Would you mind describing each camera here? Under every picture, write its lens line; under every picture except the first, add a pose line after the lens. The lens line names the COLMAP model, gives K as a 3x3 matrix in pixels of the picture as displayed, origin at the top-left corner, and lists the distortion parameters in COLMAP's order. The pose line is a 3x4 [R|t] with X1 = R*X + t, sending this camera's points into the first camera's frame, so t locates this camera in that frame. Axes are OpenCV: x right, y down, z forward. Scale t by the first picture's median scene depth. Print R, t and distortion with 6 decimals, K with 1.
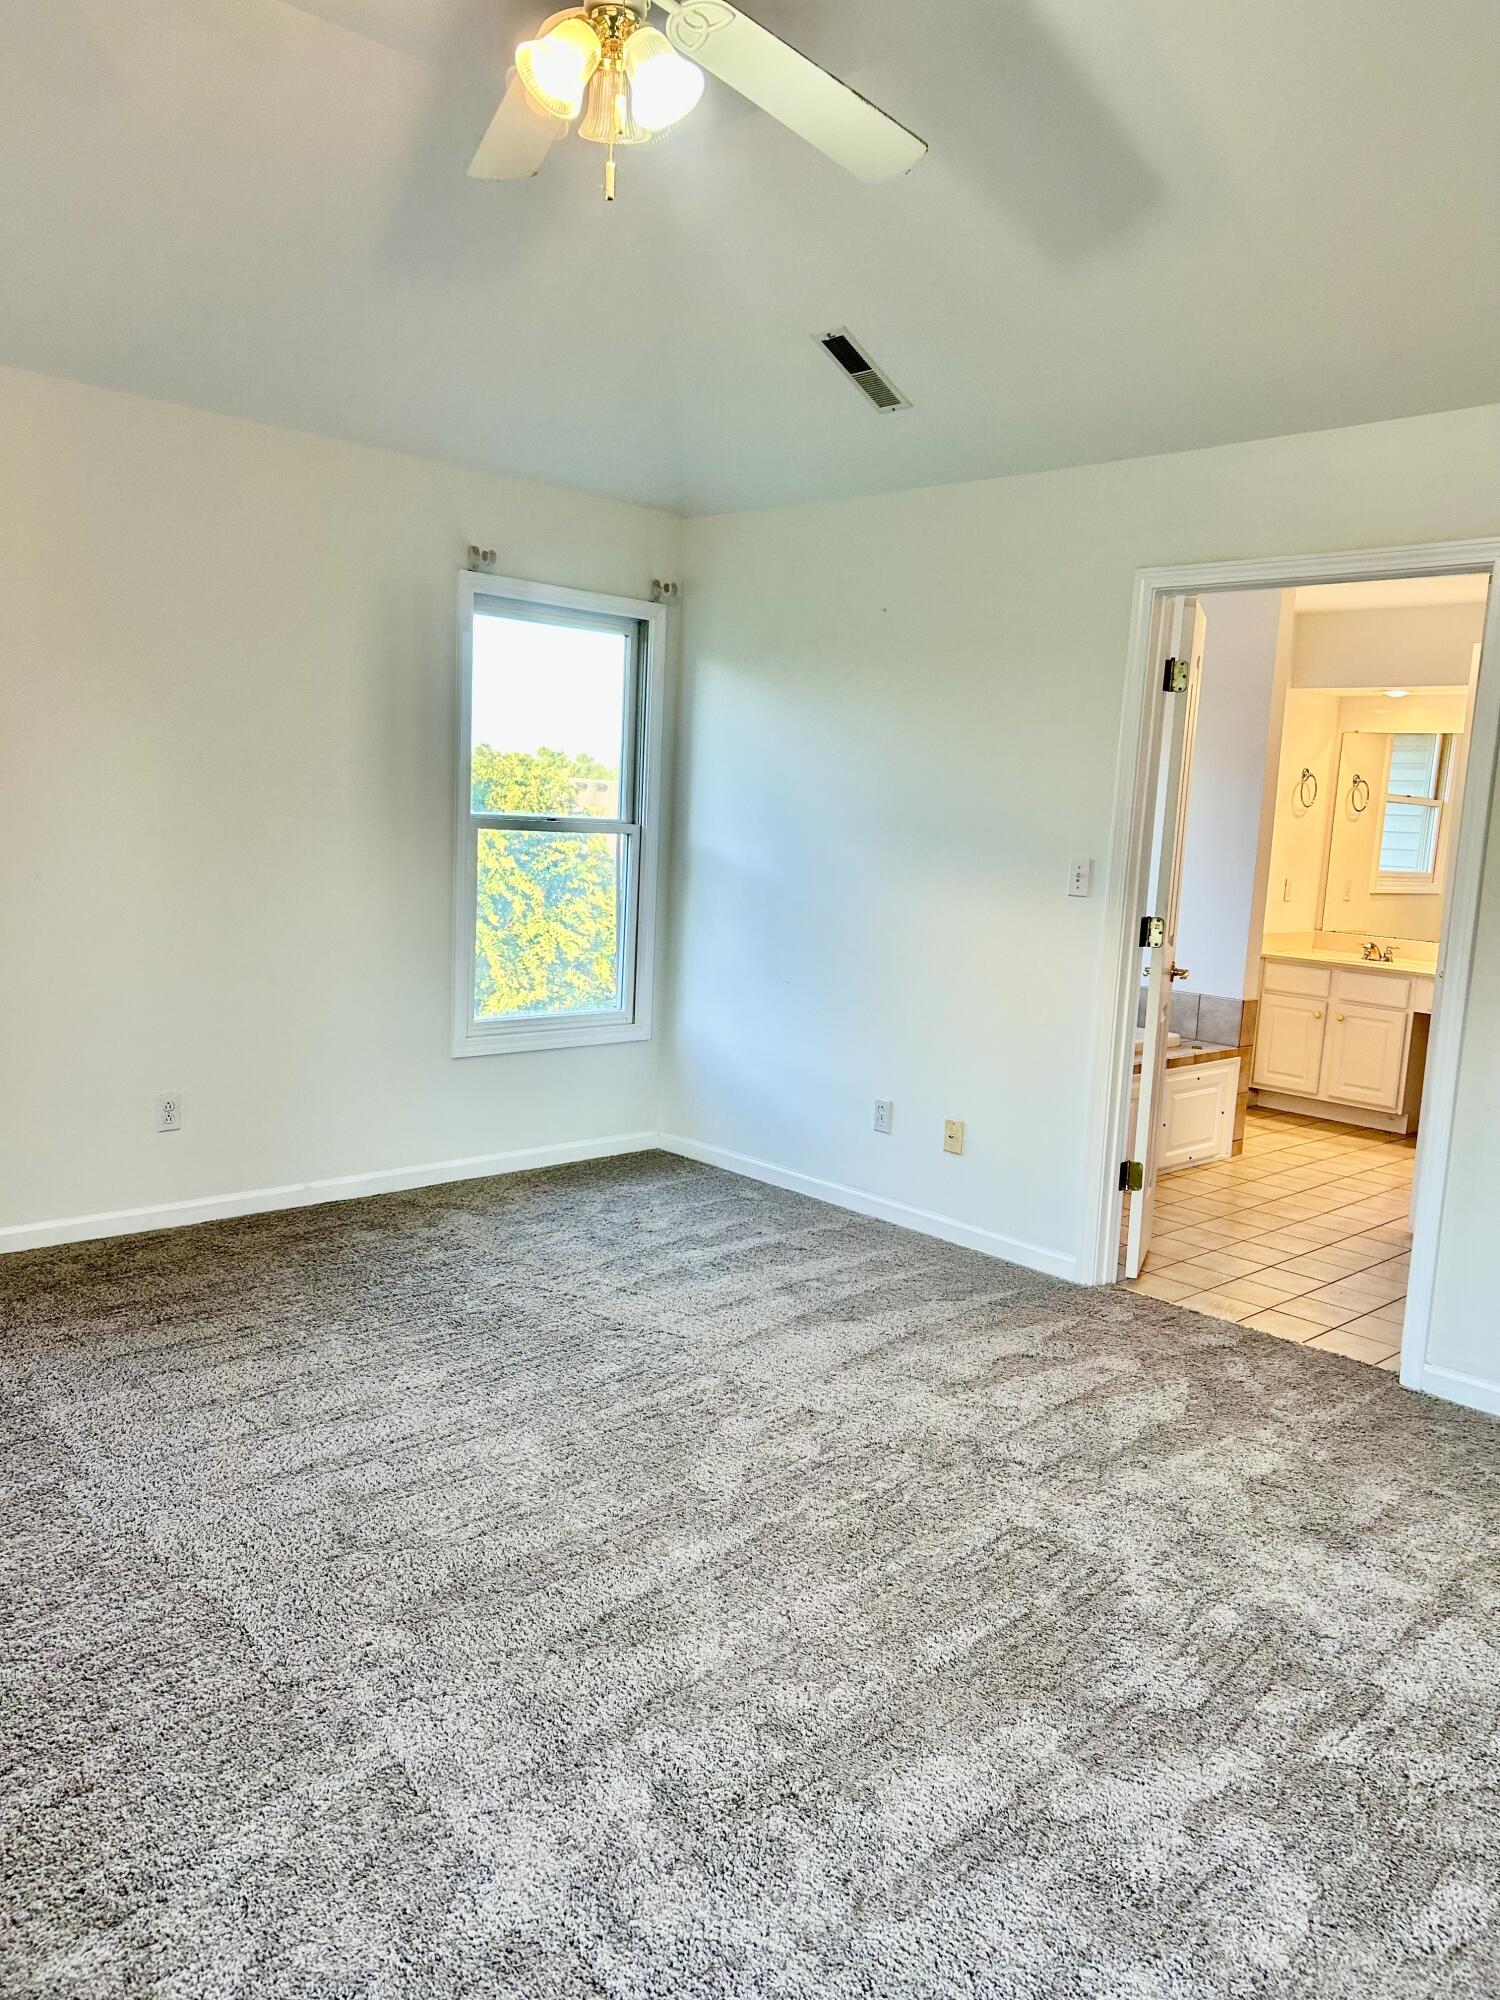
lens RADIAL K [[1515.5, 0, 739.6], [0, 1515.5, 999.7], [0, 0, 1]] dist [0.043538, -0.041635]
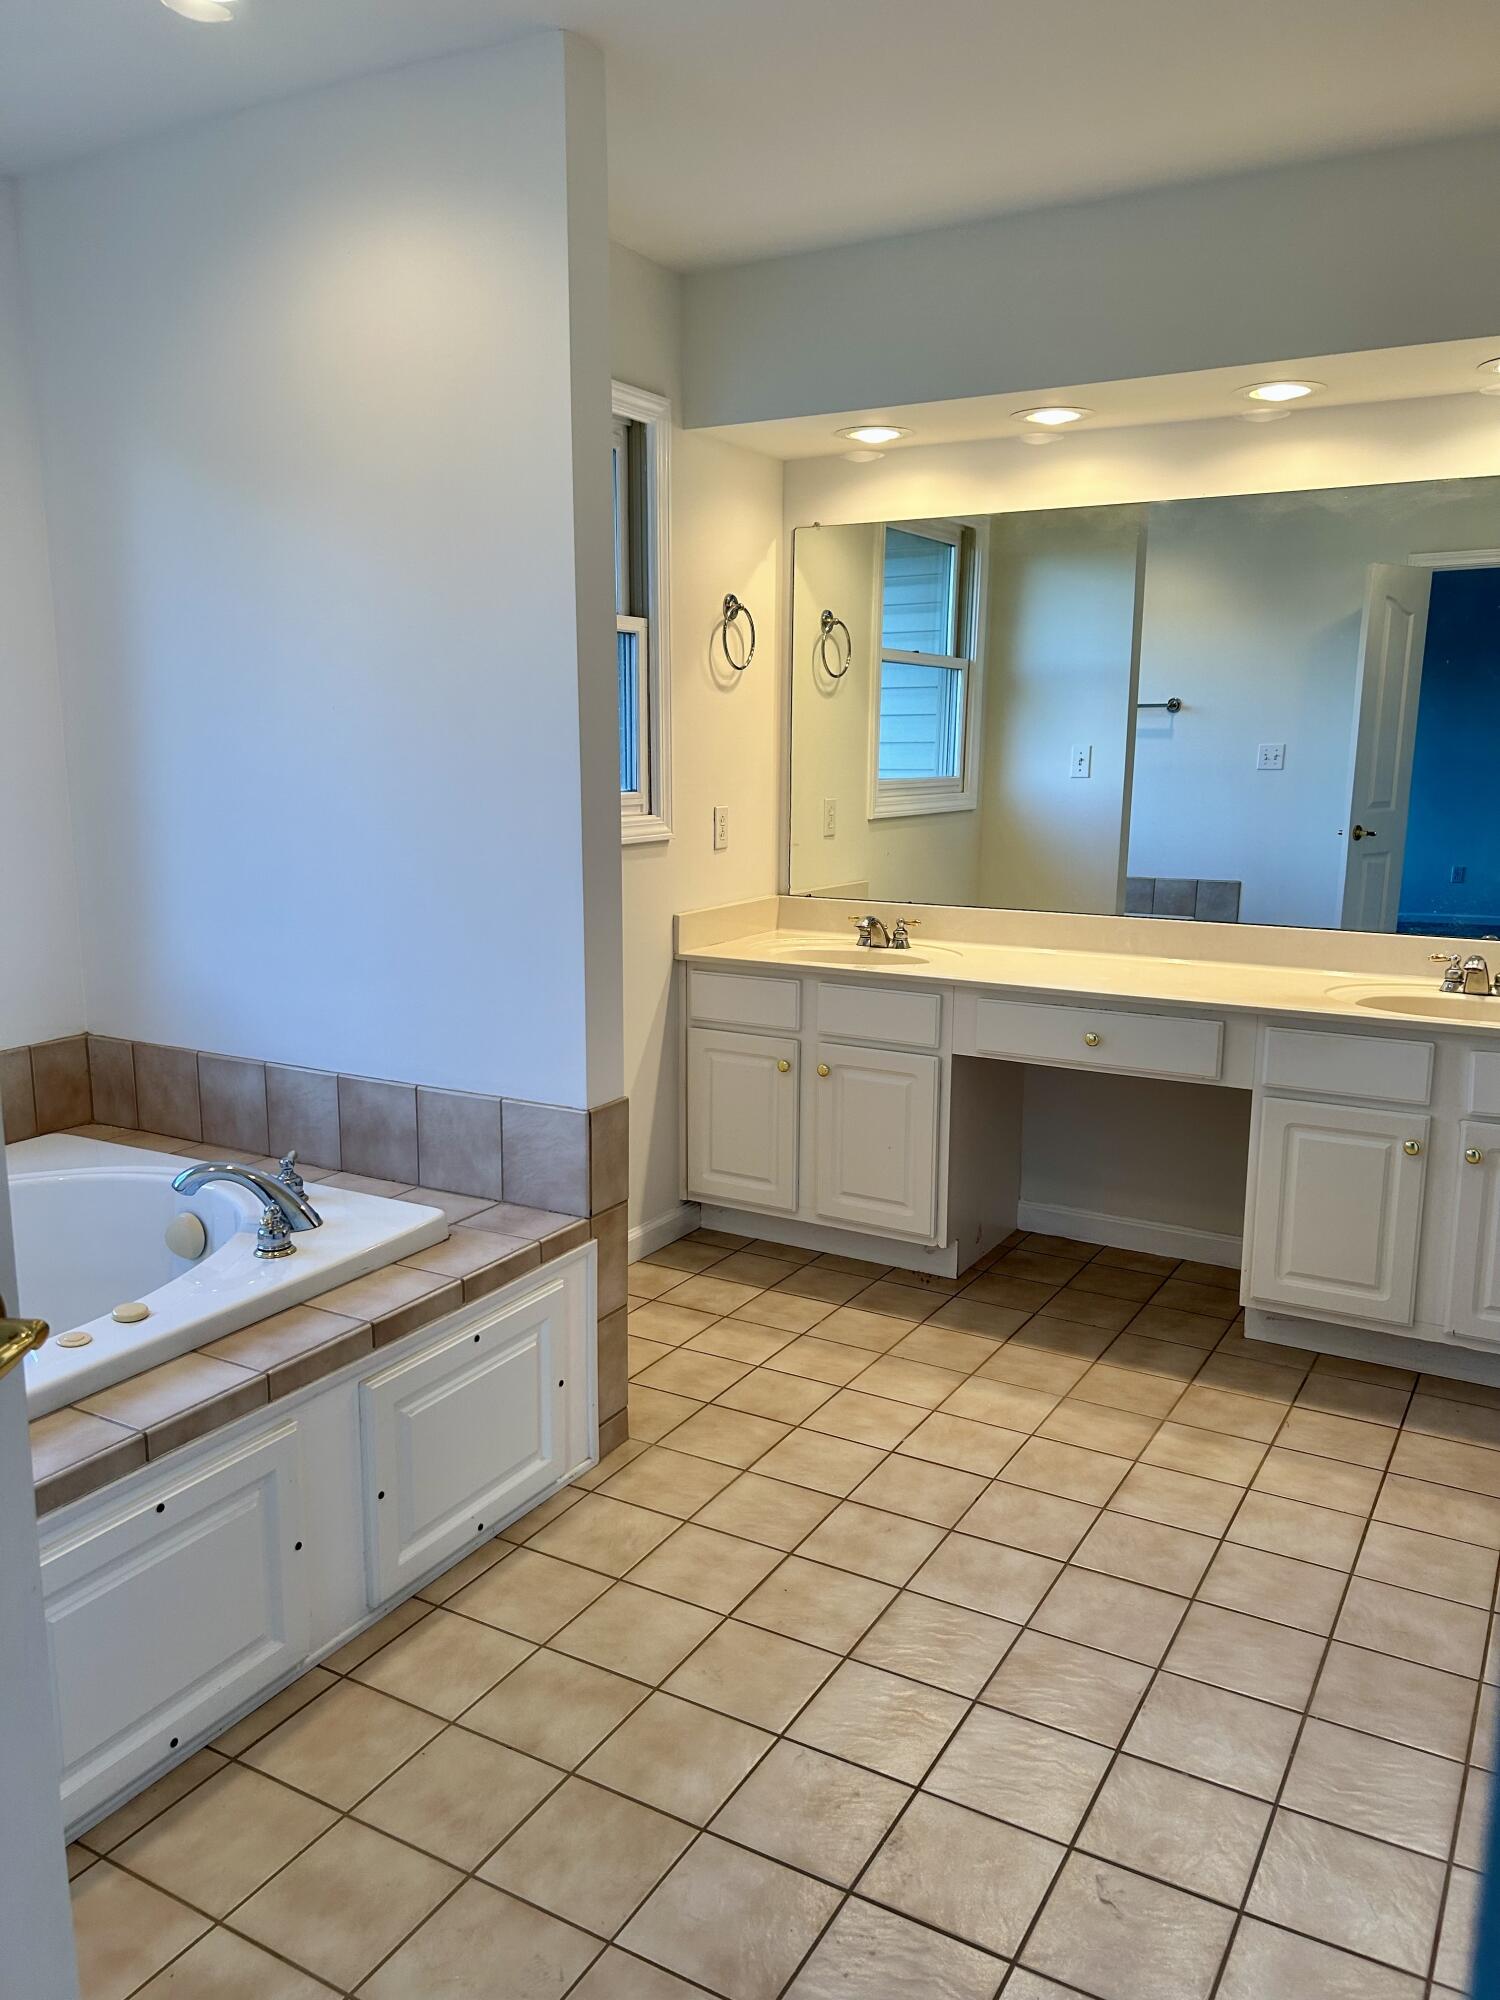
lens RADIAL K [[1515.5, 0, 740.6], [0, 1515.5, 1005.4], [0, 0, 1]] dist [0.043538, -0.041635]
pose [[0.957436, -0.100655, 0.270526, 0.390837], [0.085268, 0.994030, 0.068073, -0.082413], [-0.275763, -0.042109, 0.960303, 0.872673]]
